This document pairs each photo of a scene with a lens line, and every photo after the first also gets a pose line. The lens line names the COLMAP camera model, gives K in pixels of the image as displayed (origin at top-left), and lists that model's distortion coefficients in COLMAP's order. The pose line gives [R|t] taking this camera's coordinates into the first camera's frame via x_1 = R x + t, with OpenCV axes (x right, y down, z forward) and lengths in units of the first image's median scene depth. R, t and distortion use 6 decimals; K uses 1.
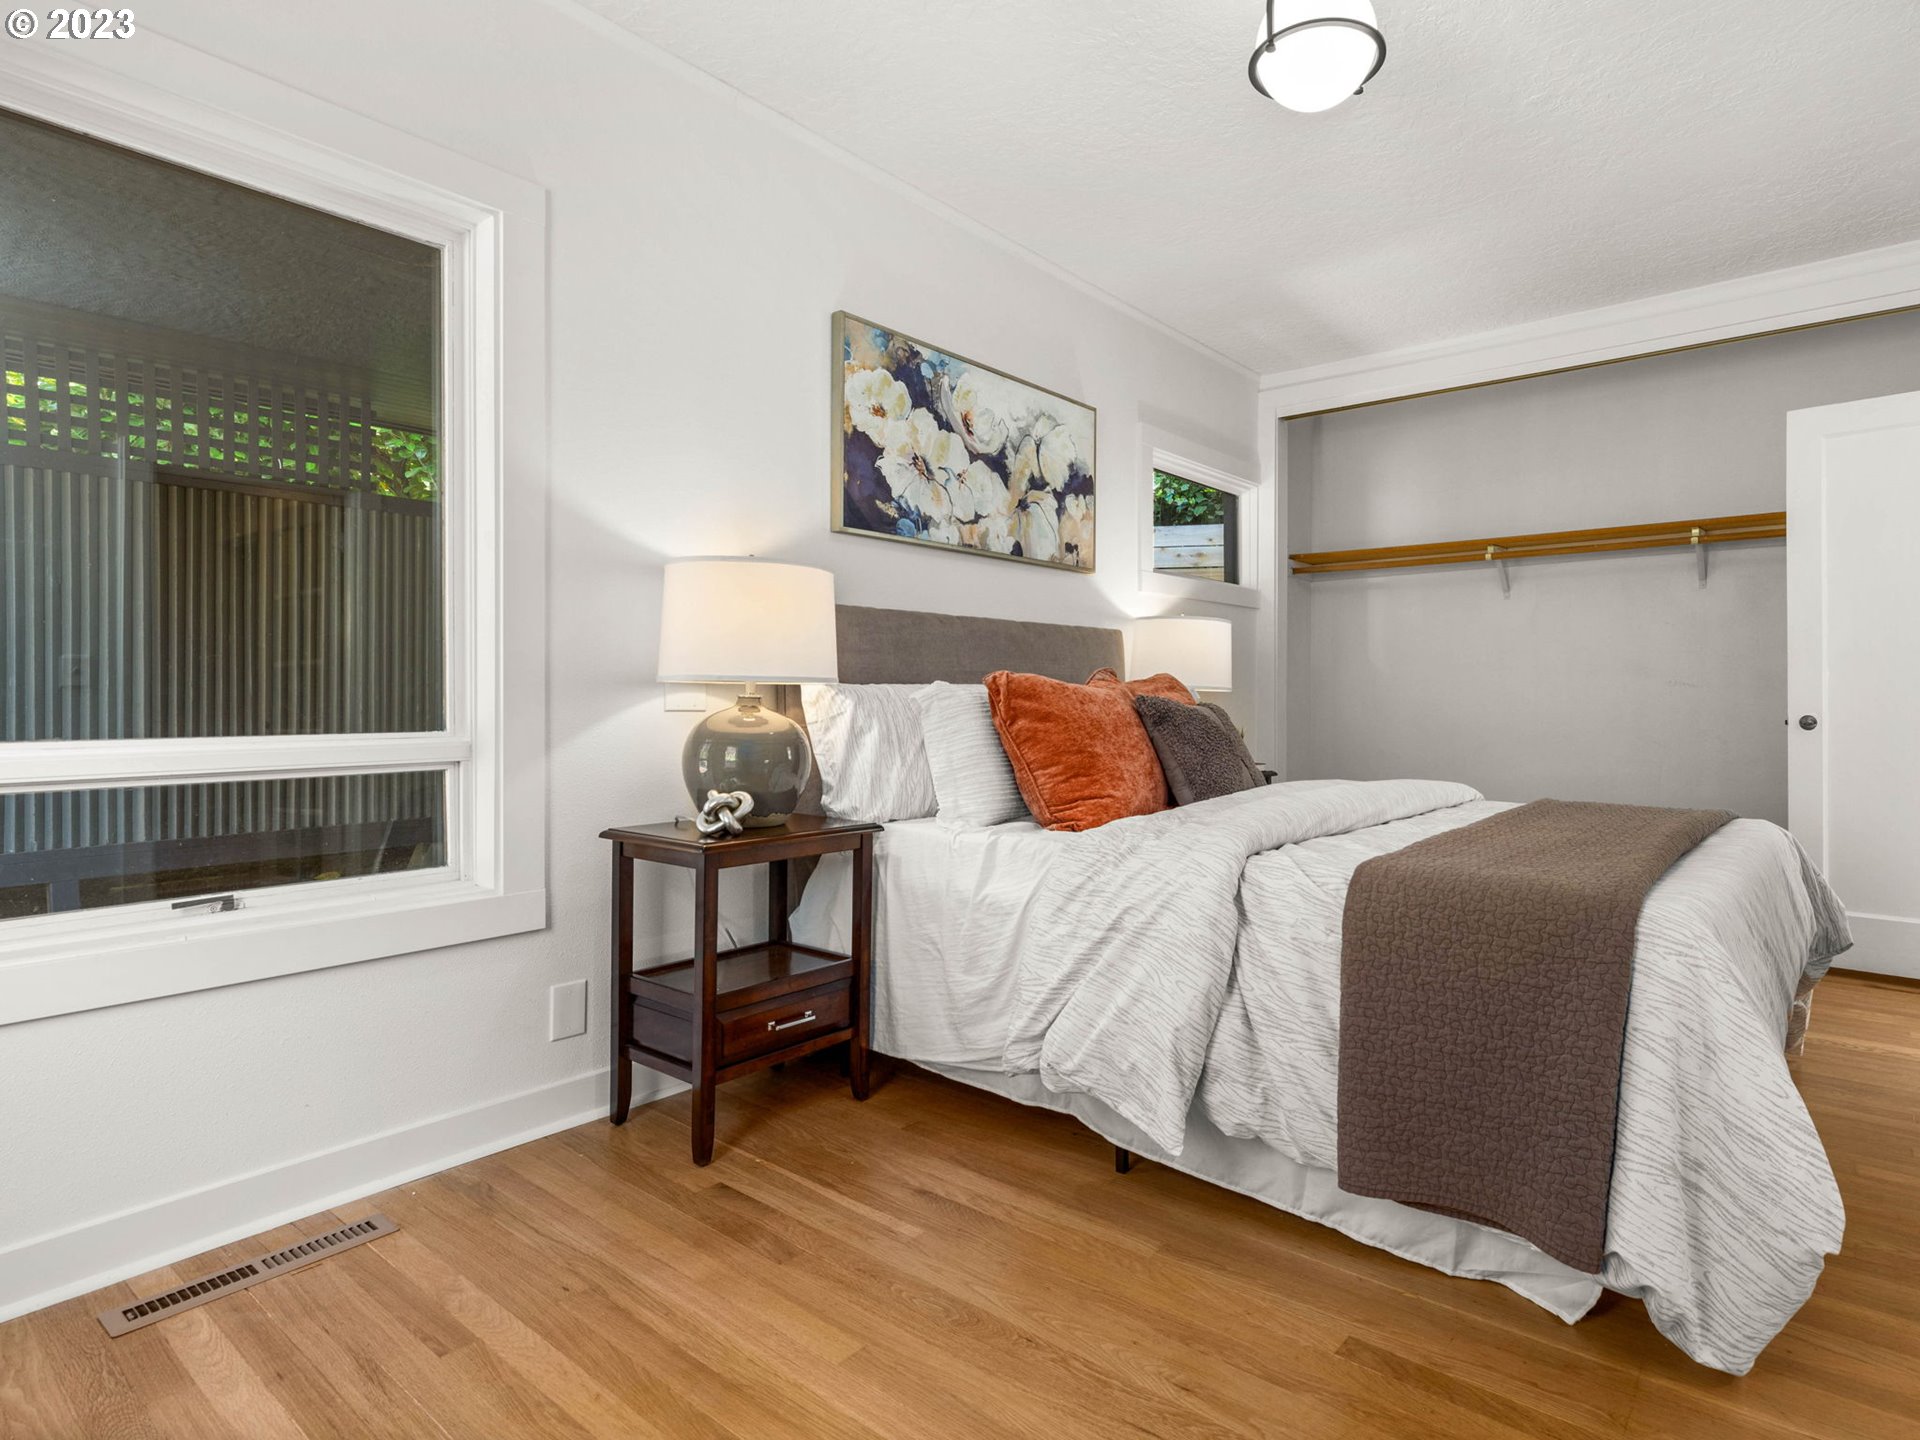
lens RADIAL K [[1039.2, 0, 1046.3], [0, 1039.2, 683.4], [0, 0, 1]] dist [-0.000354, 0.000364]
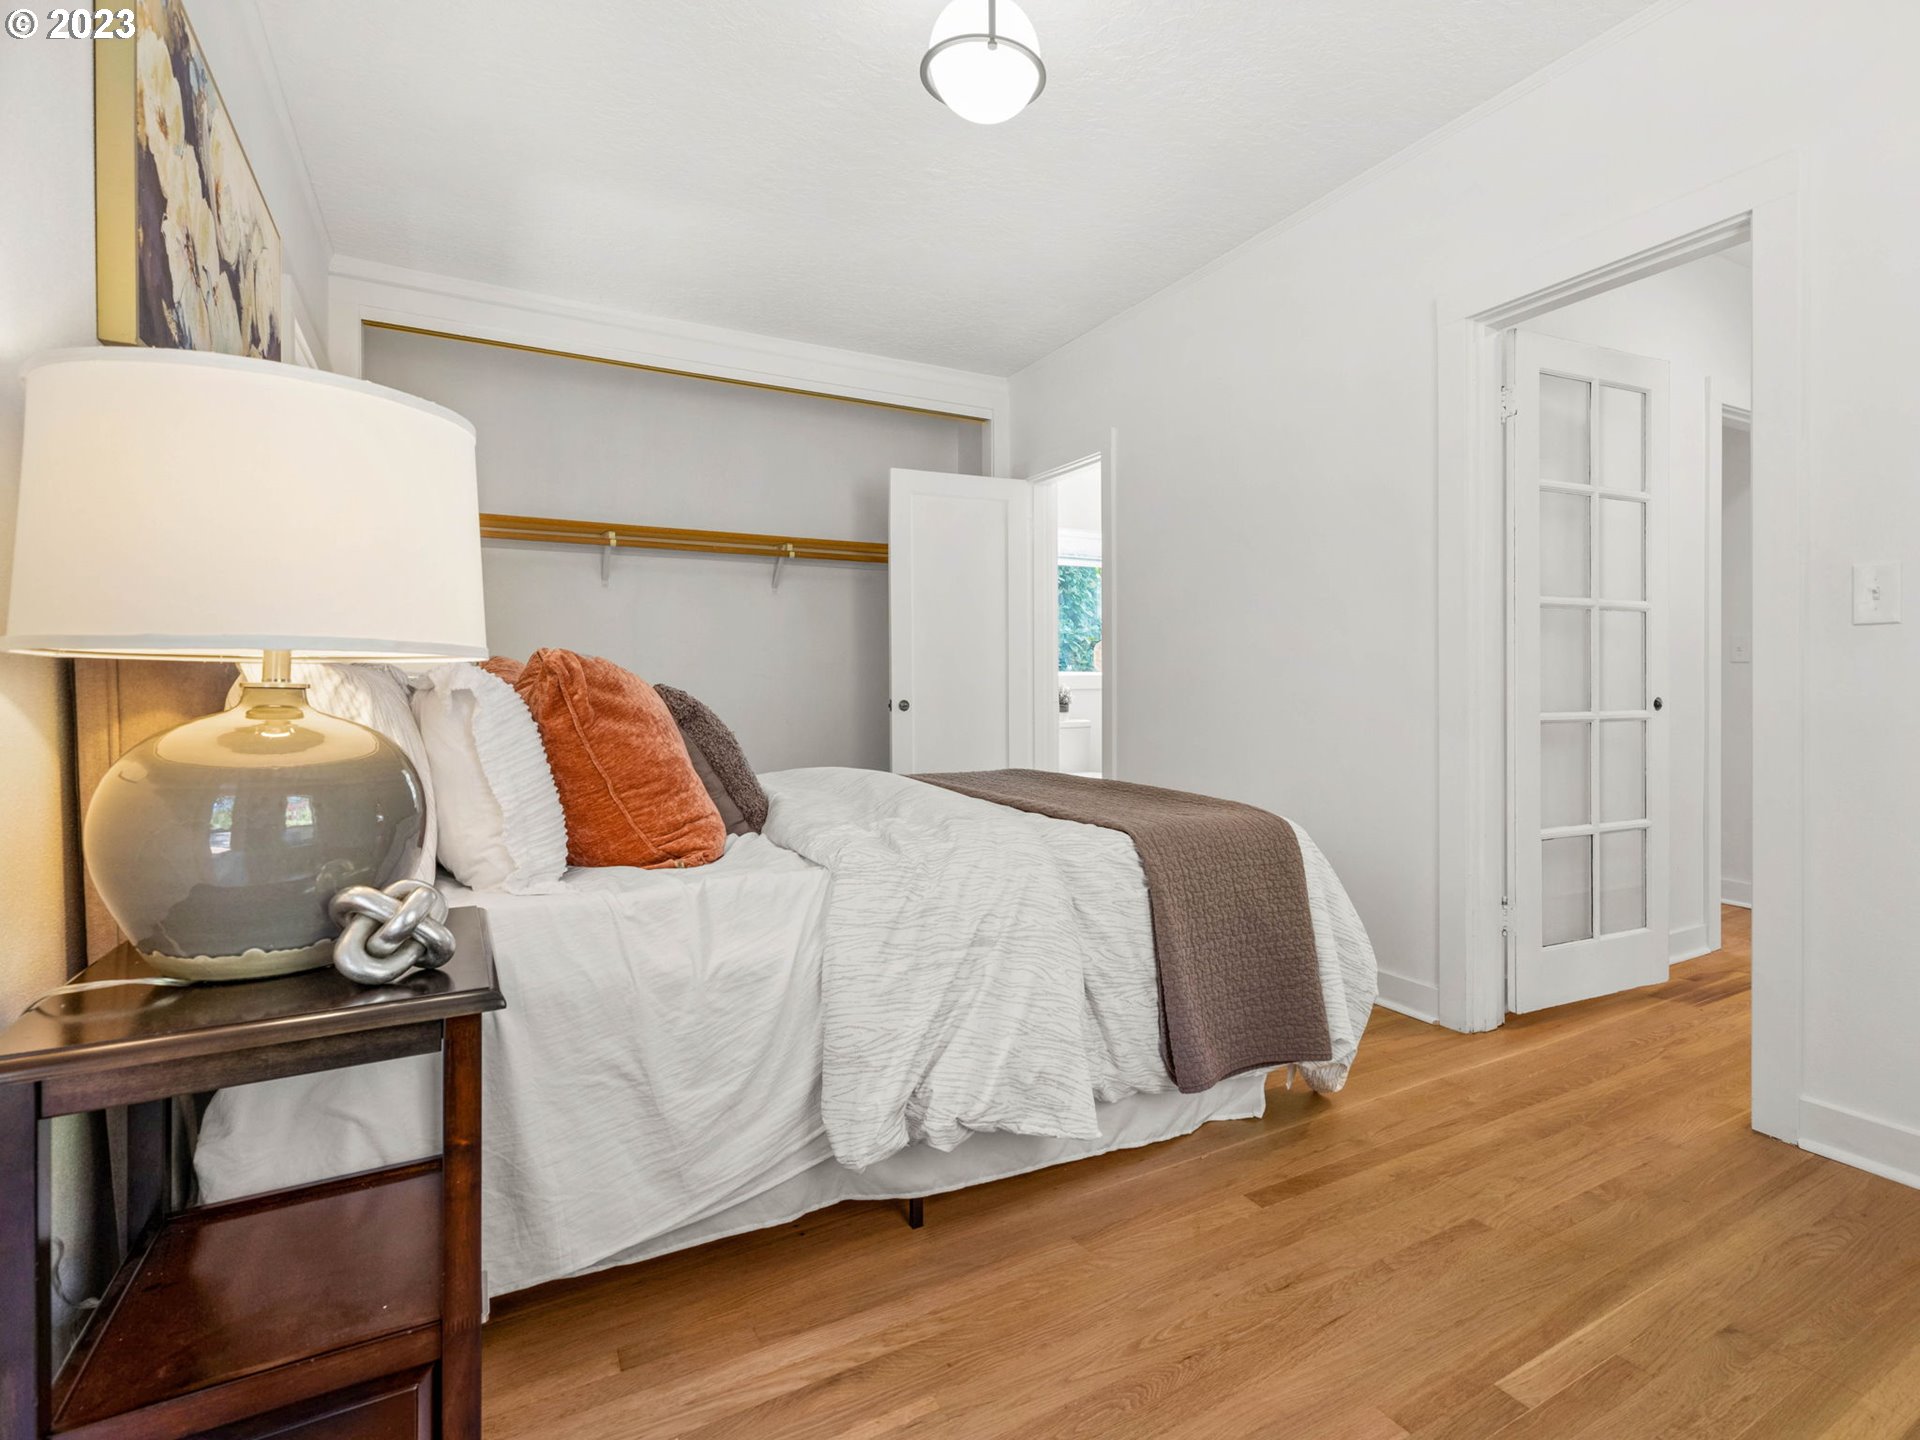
lens RADIAL K [[1039.2, 0, 1046.3], [0, 1039.2, 683.4], [0, 0, 1]] dist [-0.000354, 0.000364]
pose [[0.324171, 0.000785, 0.945998, -0.865267], [-0.008073, 0.999966, 0.001936, 0.010475], [-0.945964, -0.008264, 0.324166, 0.736302]]
